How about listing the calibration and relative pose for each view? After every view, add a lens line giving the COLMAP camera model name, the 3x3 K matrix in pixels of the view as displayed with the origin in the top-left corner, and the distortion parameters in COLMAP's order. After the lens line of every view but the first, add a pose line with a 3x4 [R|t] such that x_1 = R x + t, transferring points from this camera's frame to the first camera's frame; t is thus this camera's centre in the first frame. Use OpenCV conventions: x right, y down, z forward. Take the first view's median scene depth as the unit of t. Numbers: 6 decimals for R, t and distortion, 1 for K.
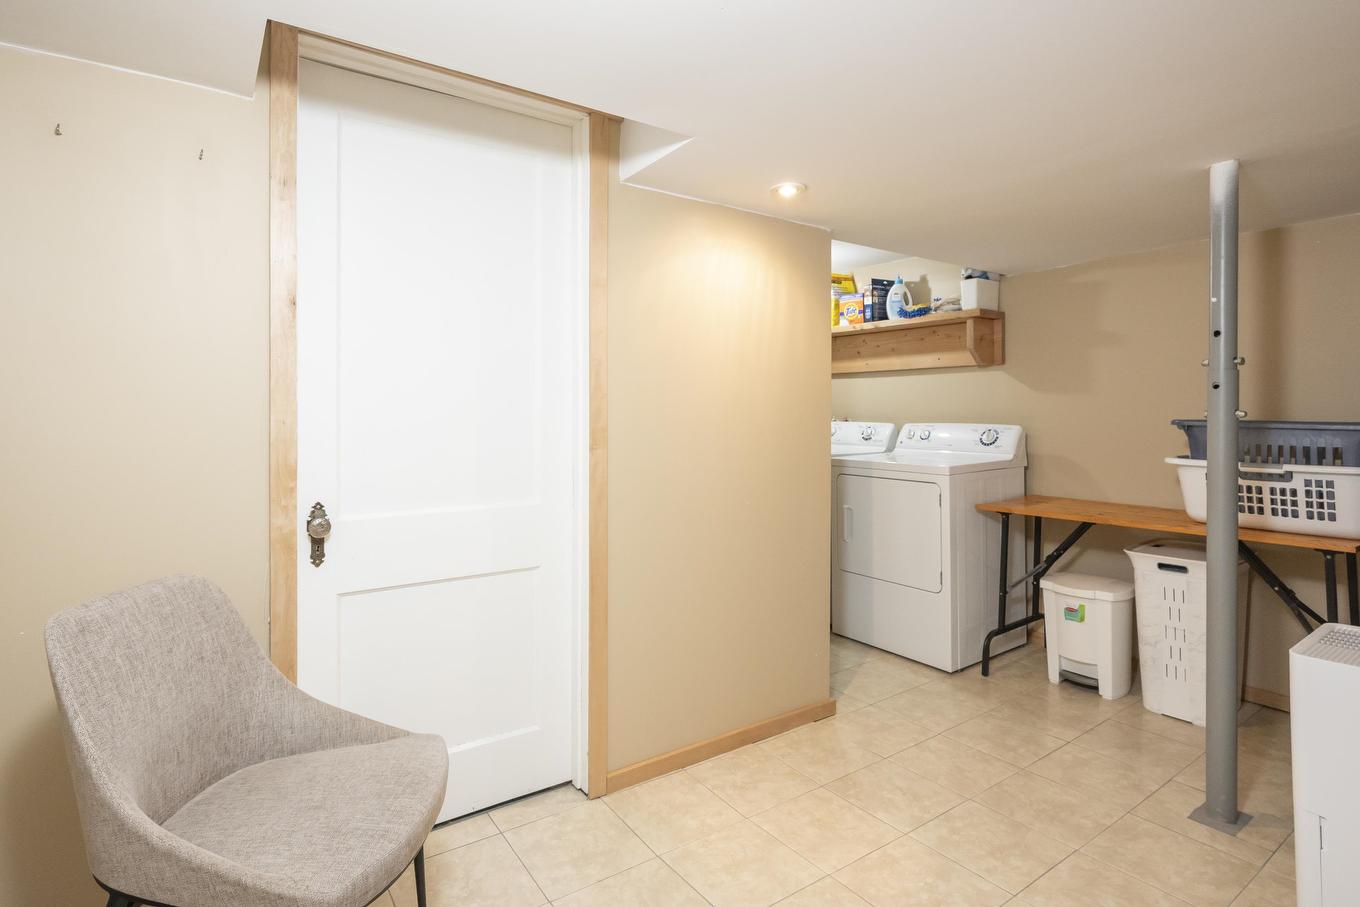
lens RADIAL K [[695.3, 0, 679.2], [0, 695.3, 407.6], [0, 0, 1]] dist [0.000804, 0.006947]
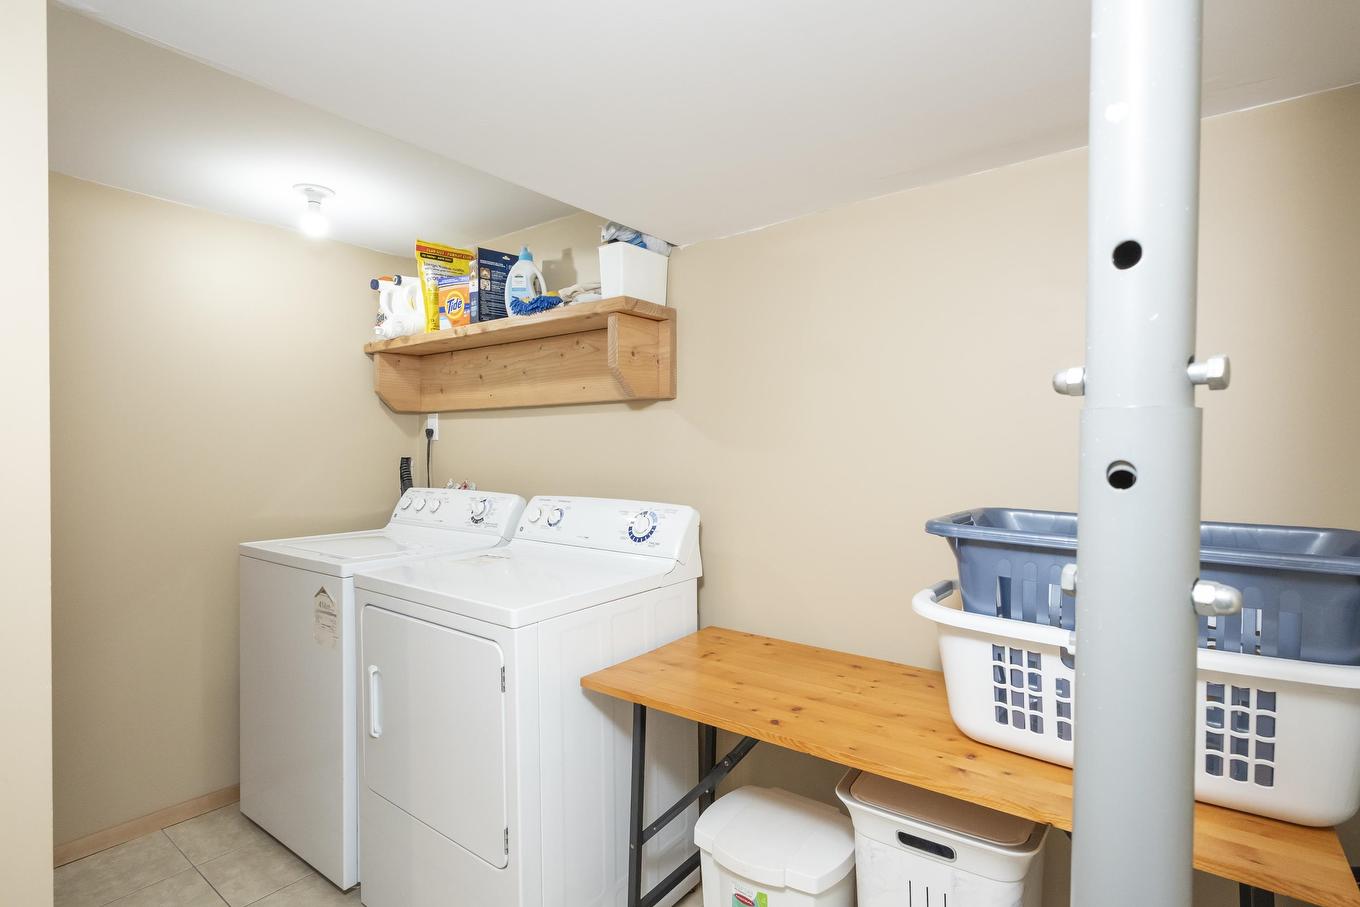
lens RADIAL K [[697.8, 0, 672.6], [0, 697.8, 462.5], [0, 0, 1]] dist [0.000054, -0.000236]
pose [[0.958559, -0.005977, 0.284830, 0.295424], [-0.000838, 0.999716, 0.023799, -0.021770], [-0.284892, -0.023051, 0.958282, 0.432347]]
